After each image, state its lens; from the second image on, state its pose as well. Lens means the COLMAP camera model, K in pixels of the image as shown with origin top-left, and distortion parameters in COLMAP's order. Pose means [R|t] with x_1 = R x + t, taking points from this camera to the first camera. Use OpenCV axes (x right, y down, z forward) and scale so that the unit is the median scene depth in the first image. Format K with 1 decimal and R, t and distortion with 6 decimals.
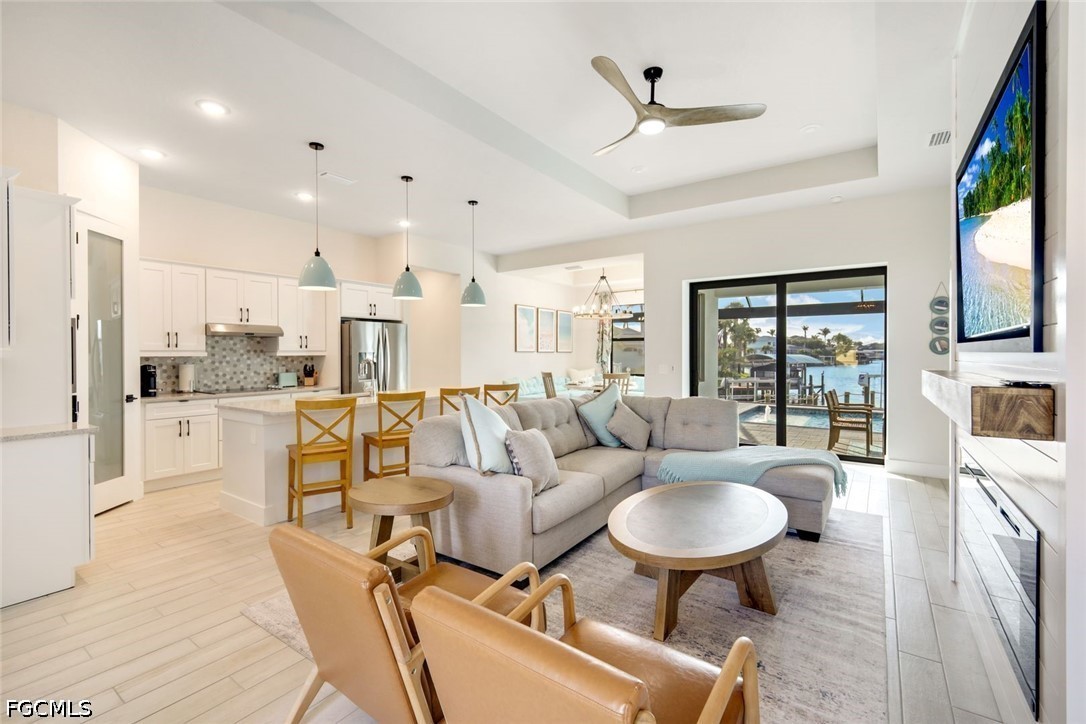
lens RADIAL K [[467.7, 0, 550.8], [0, 467.7, 354.6], [0, 0, 1]] dist [0.002436, 0.000203]
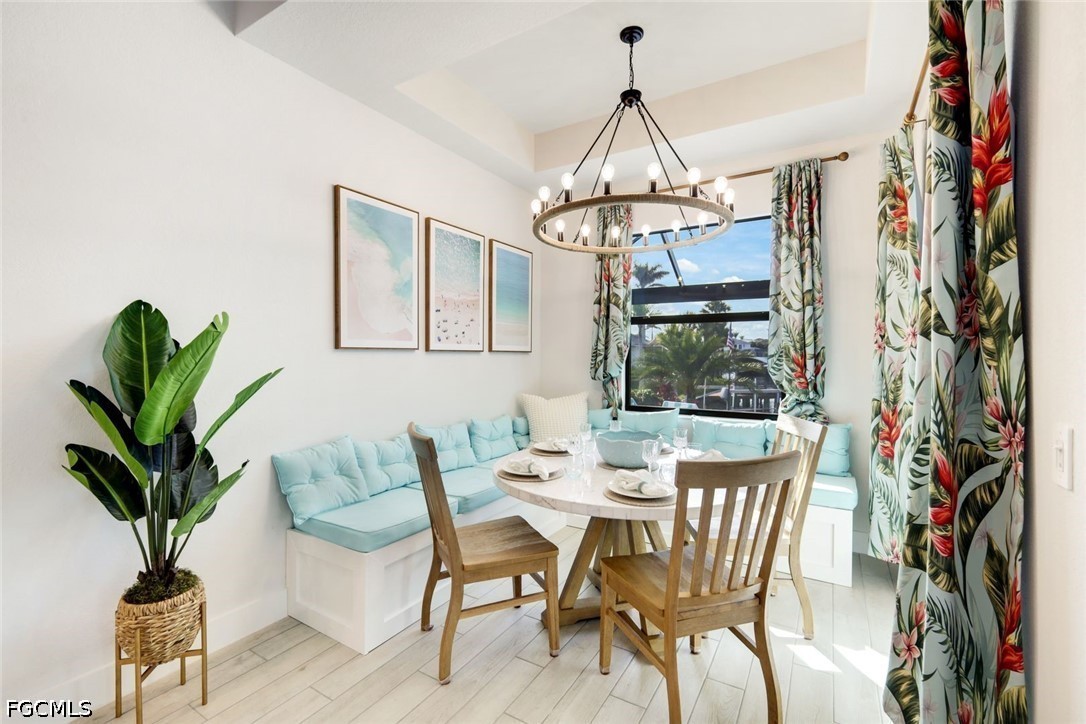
lens RADIAL K [[475.2, 0, 543.0], [0, 475.2, 362.0], [0, 0, 1]] dist [-0.000114, 0.000060]
pose [[0.998401, 0.002545, 0.056463, 0.066294], [-0.003126, 0.999943, 0.010204, -0.001983], [-0.056434, -0.010365, 0.998353, 1.147436]]
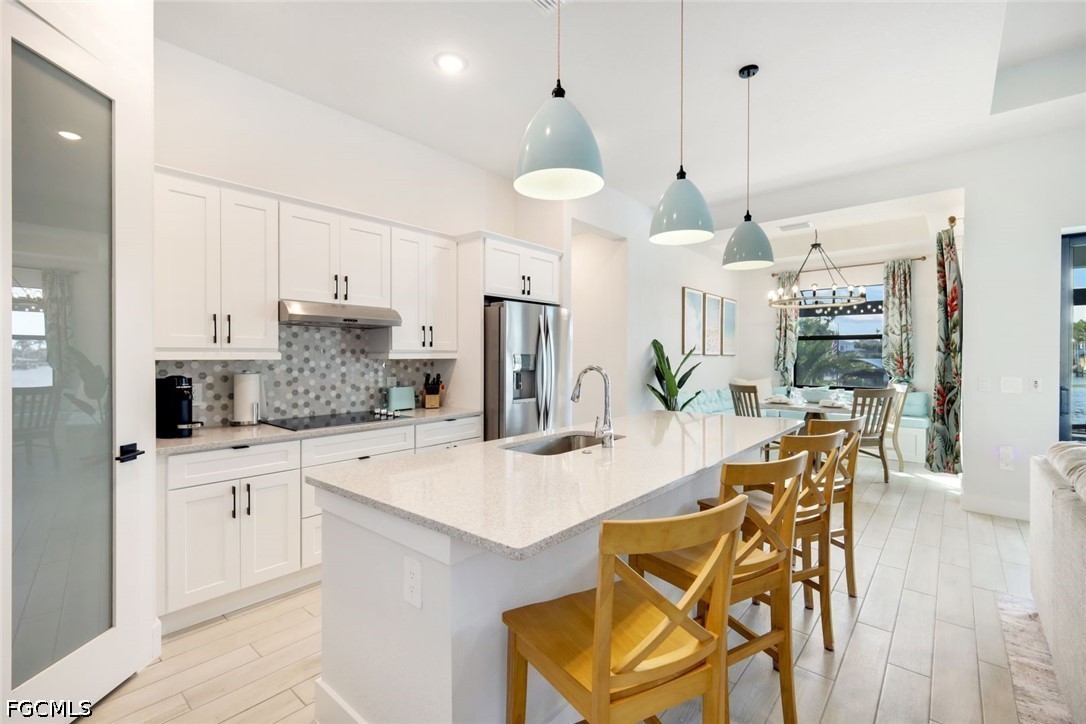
lens RADIAL K [[475.3, 0, 540.2], [0, 475.3, 358.4], [0, 0, 1]] dist [0.003139, -0.000200]
pose [[0.993529, 0.004210, -0.113497, -0.336692], [-0.004170, 0.999991, 0.000594, 0.000384], [0.113499, -0.000117, 0.993538, 0.438640]]
